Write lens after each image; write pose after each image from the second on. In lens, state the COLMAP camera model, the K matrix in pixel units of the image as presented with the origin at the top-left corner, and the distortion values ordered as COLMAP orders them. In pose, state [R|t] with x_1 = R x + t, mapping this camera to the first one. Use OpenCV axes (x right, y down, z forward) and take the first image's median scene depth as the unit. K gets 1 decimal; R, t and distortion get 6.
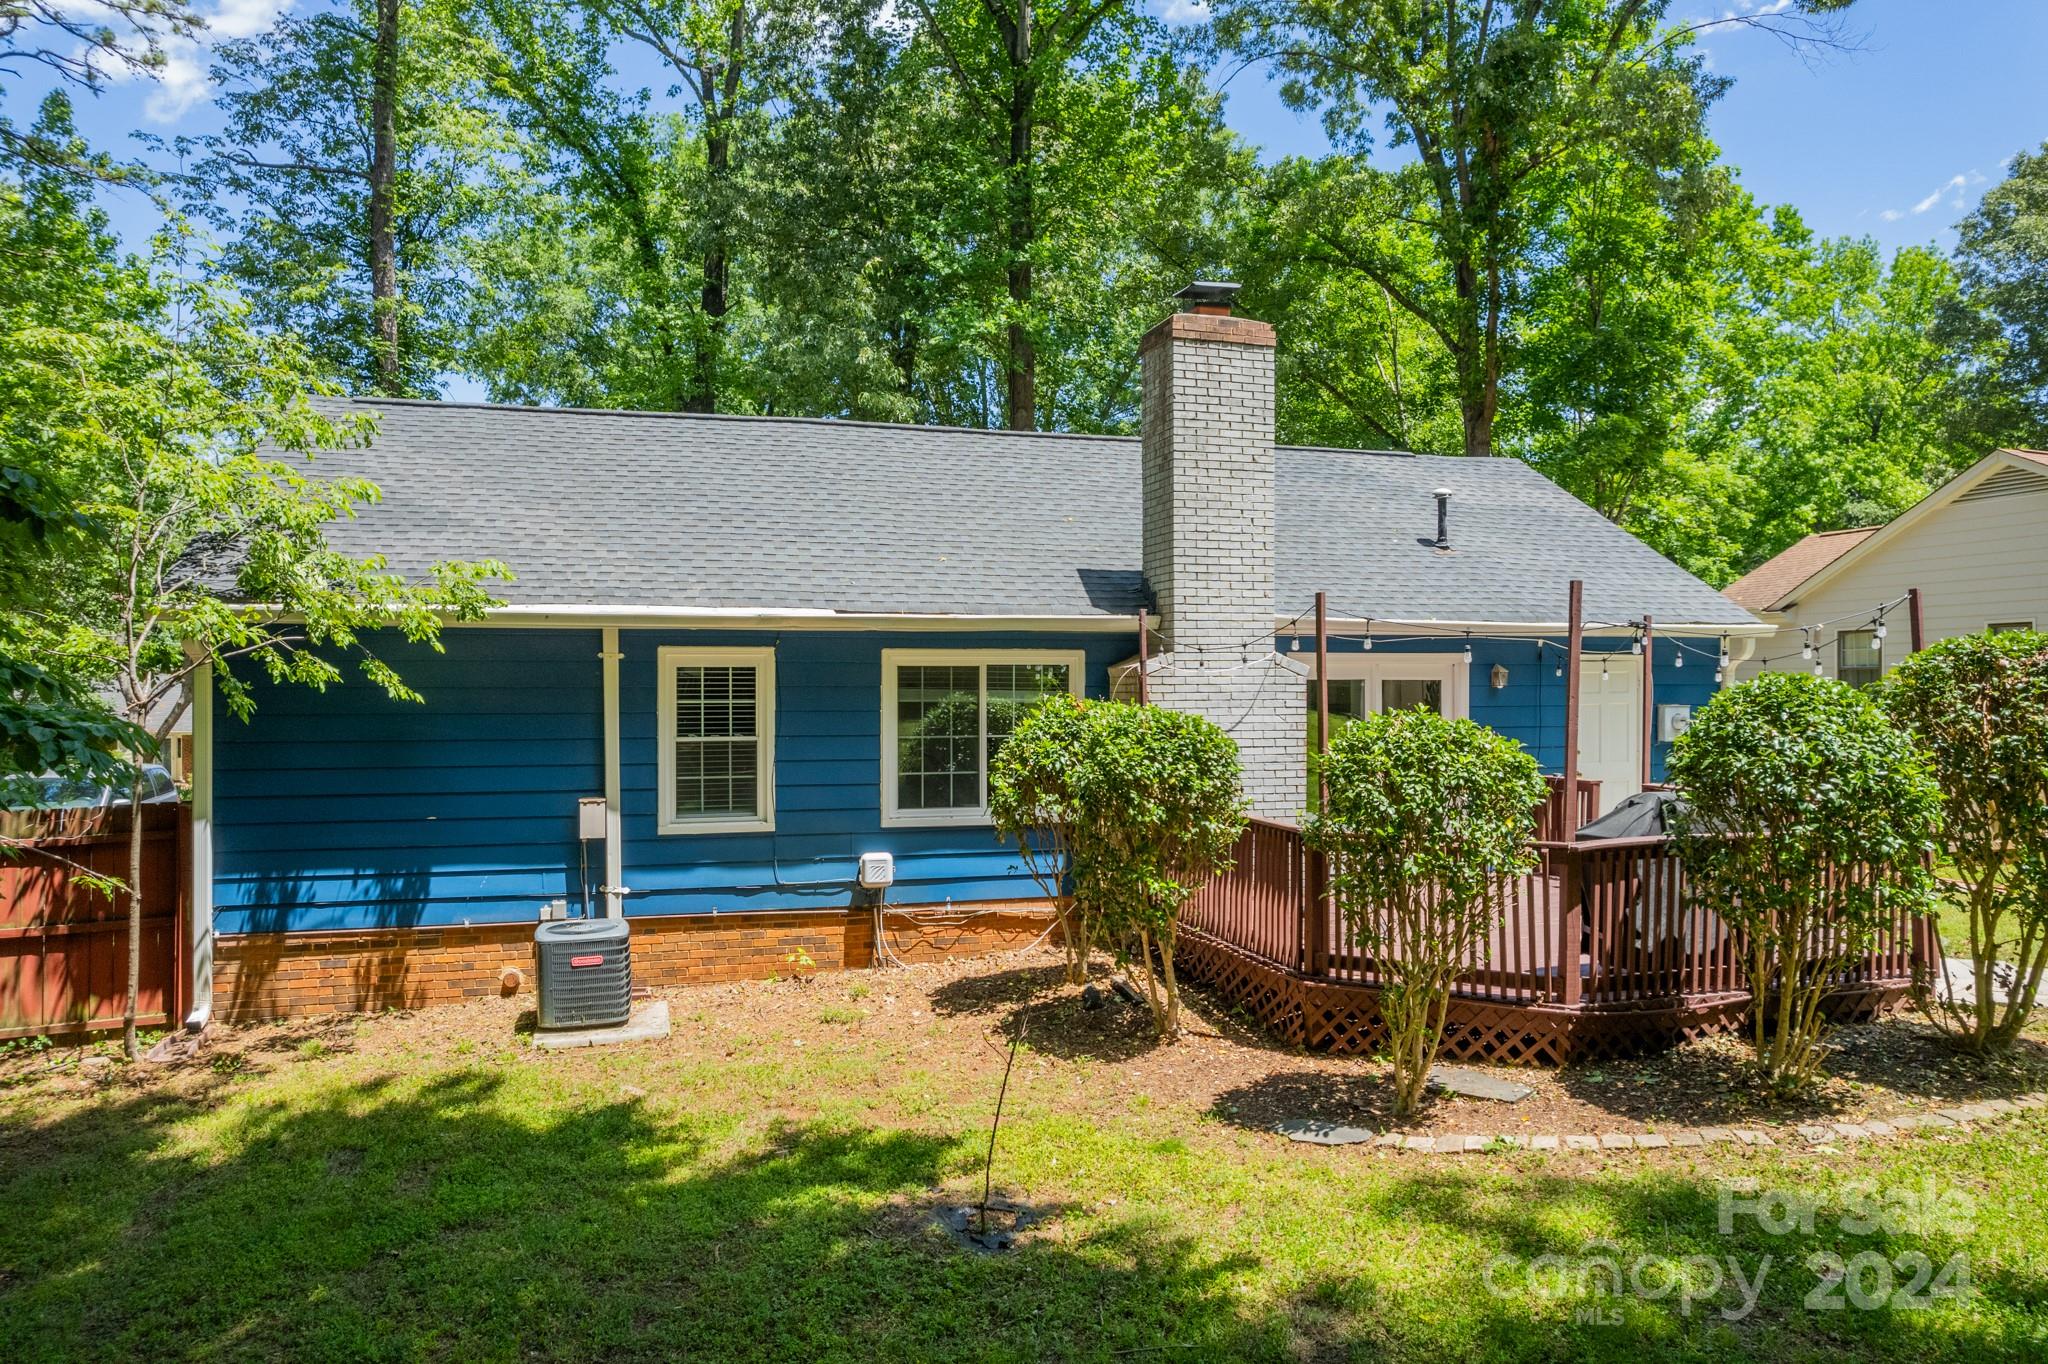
lens RADIAL K [[1301.7, 0, 1024.0], [0, 1301.7, 682.0], [0, 0, 1]] dist [-0.087135, 0.060067]
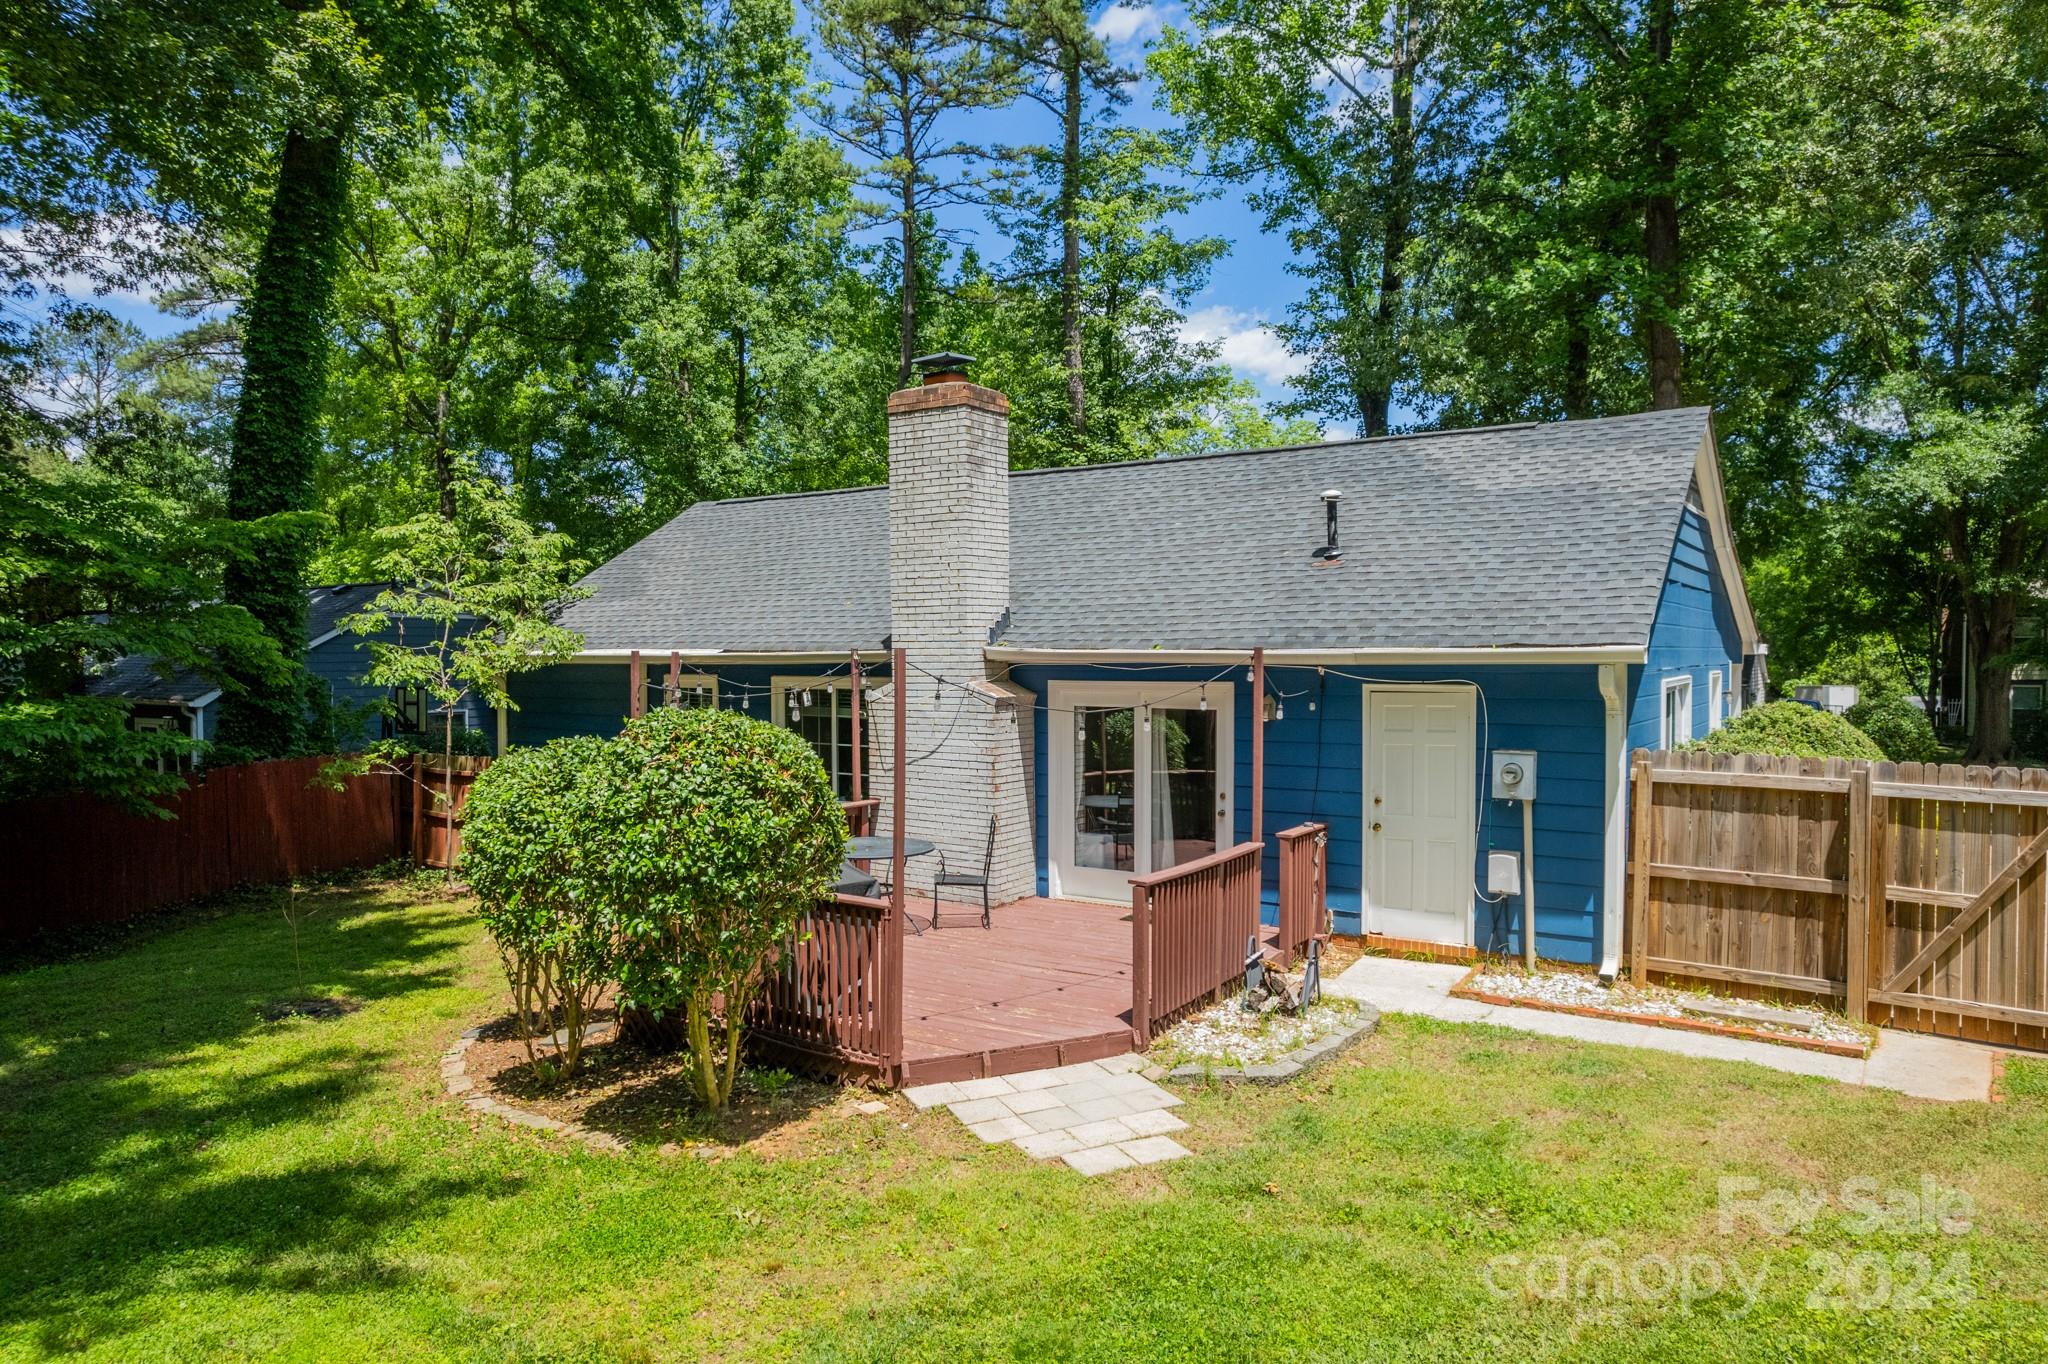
lens RADIAL K [[1301.7, 0, 1024.0], [0, 1301.7, 682.0], [0, 0, 1]] dist [-0.087135, 0.060067]
pose [[0.632993, -0.001087, -0.774156, 1.018754], [-0.024241, 0.999481, -0.021224, -0.000841], [0.773778, 0.032201, 0.632638, 0.364008]]
